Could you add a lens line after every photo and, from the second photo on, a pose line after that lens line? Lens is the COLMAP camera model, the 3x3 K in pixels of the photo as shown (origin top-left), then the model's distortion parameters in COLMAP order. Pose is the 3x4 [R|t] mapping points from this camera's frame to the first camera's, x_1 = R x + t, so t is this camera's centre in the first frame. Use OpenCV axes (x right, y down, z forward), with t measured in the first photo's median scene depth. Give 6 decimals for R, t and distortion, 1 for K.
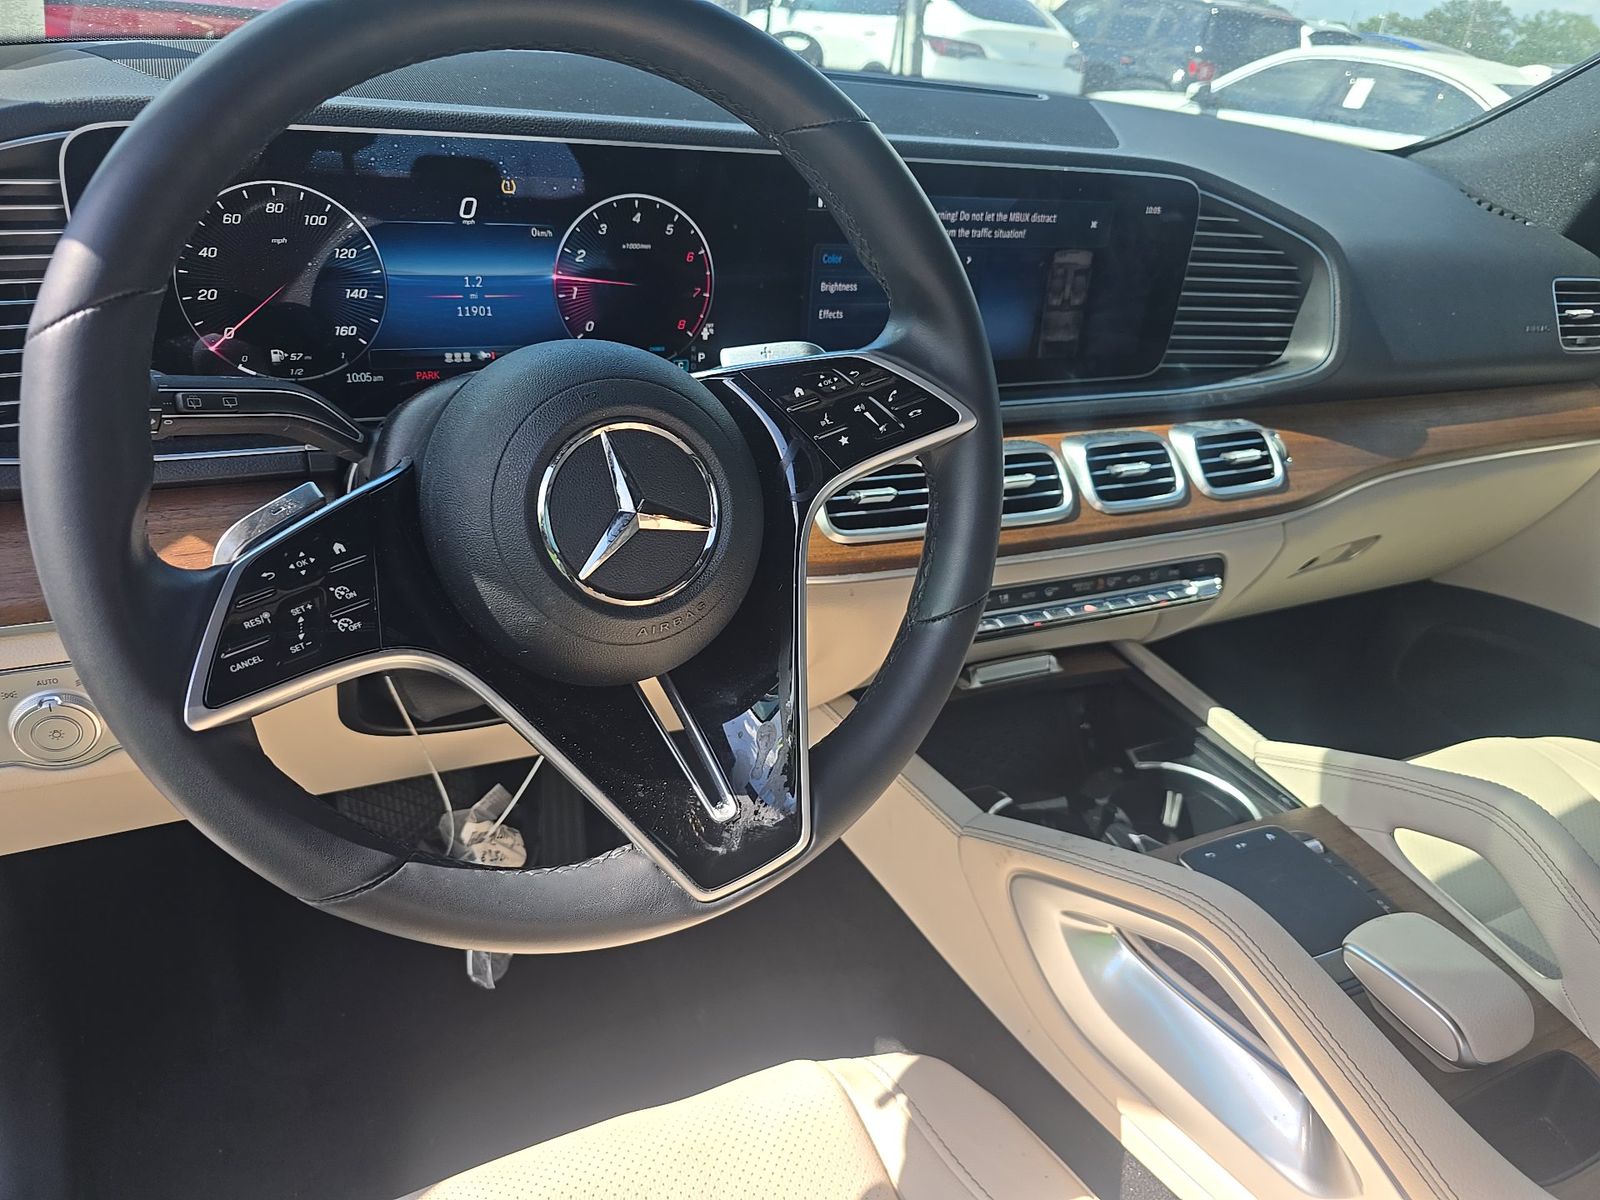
lens RADIAL K [[1076.6, 0, 794.0], [0, 1076.6, 603.0], [0, 0, 1]] dist [0.029908, -0.034391]
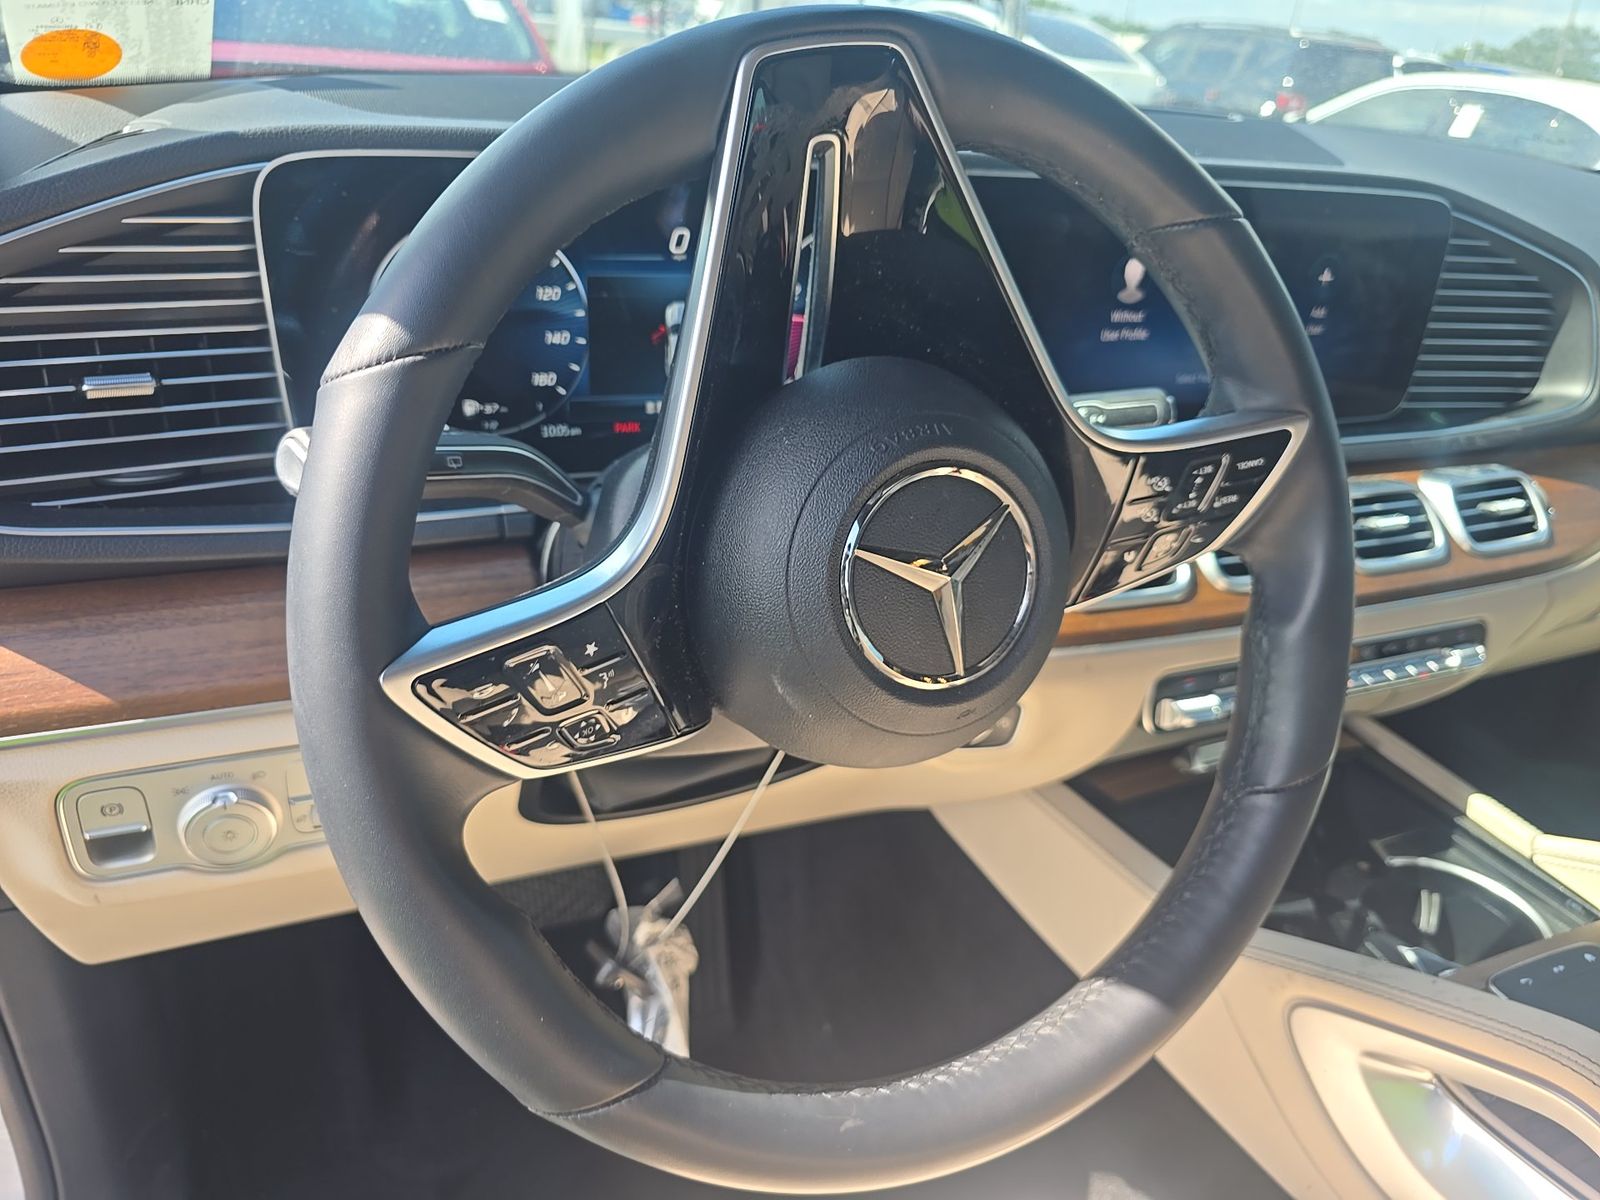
lens RADIAL K [[1098.8, 0, 800.0], [0, 1098.8, 600.0], [0, 0, 1]] dist [0.027104, -0.045067]
pose [[0.998260, -0.000768, -0.058967, -0.122410], [-0.001789, 0.999061, -0.043298, -0.024516], [0.058944, 0.043328, 0.997321, 0.091081]]
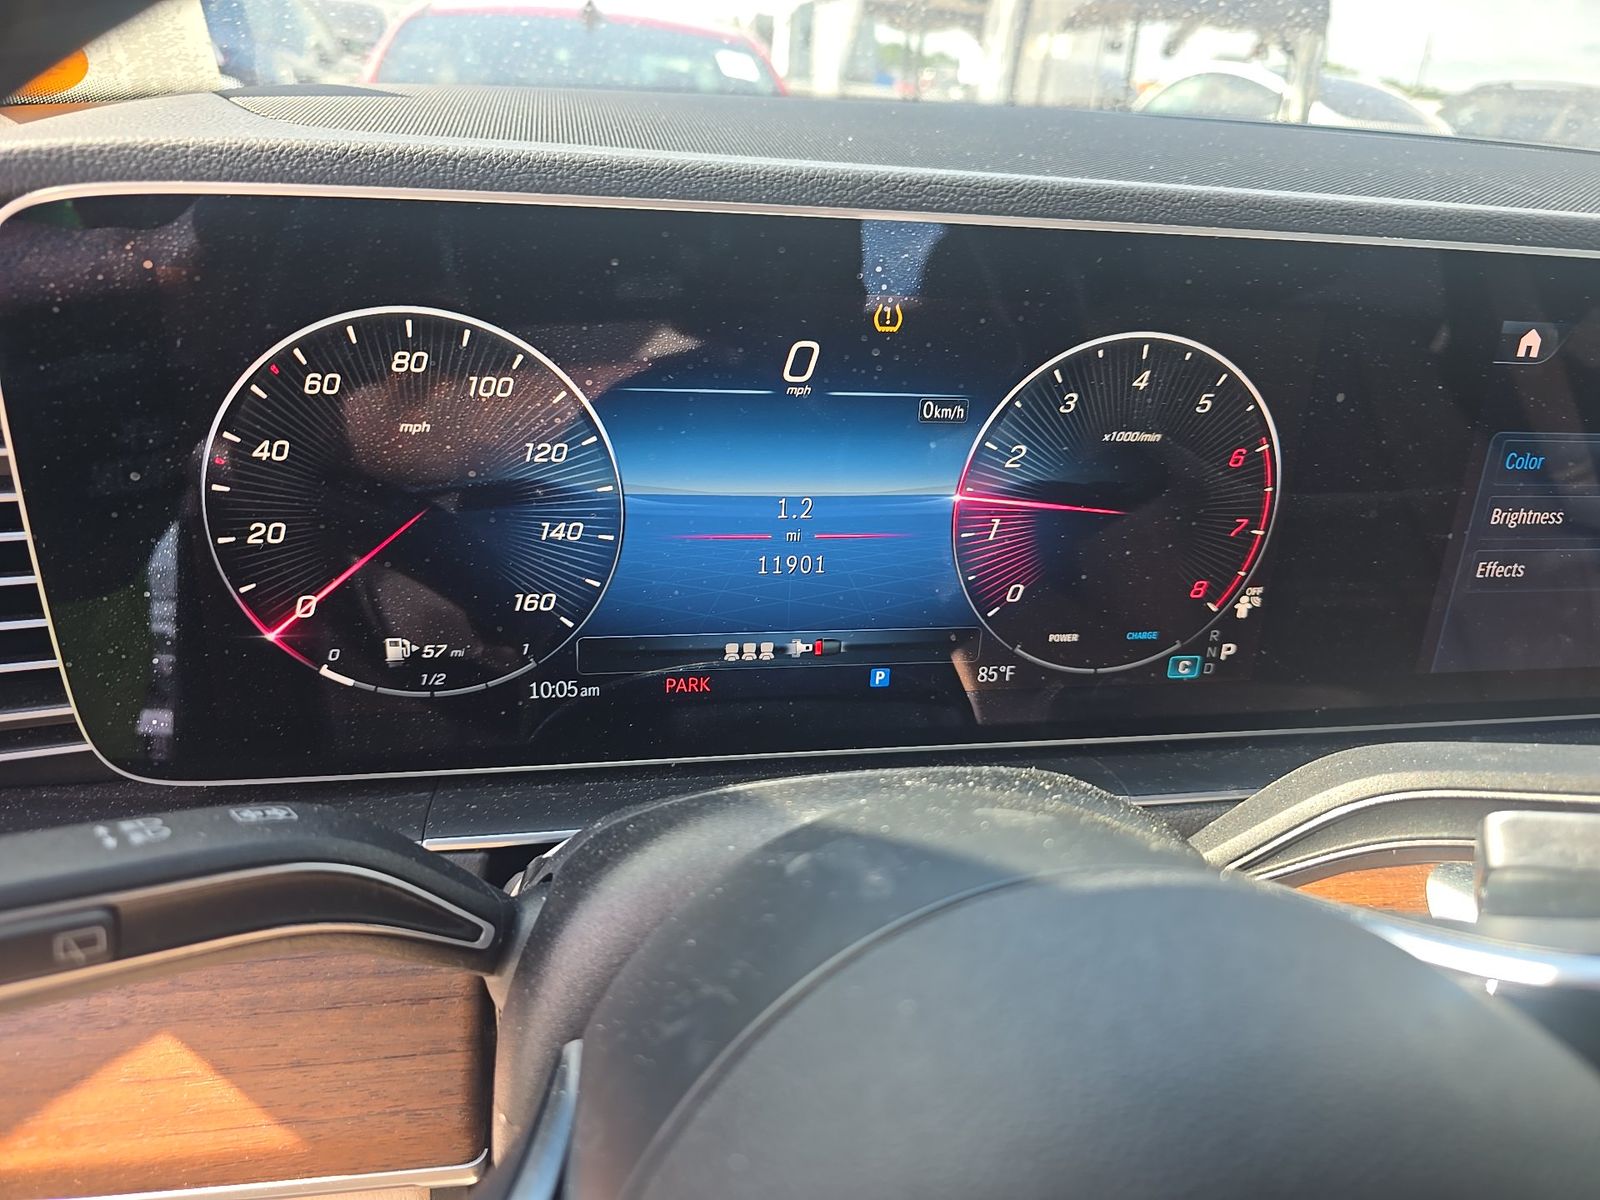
lens RADIAL K [[1098.8, 0, 800.0], [0, 1098.8, 600.0], [0, 0, 1]] dist [0.027104, -0.045067]
pose [[0.963753, 0.075679, -0.255837, -0.140692], [-0.099833, 0.991556, -0.082765, -0.182921], [0.247413, 0.105306, 0.963170, 0.451226]]
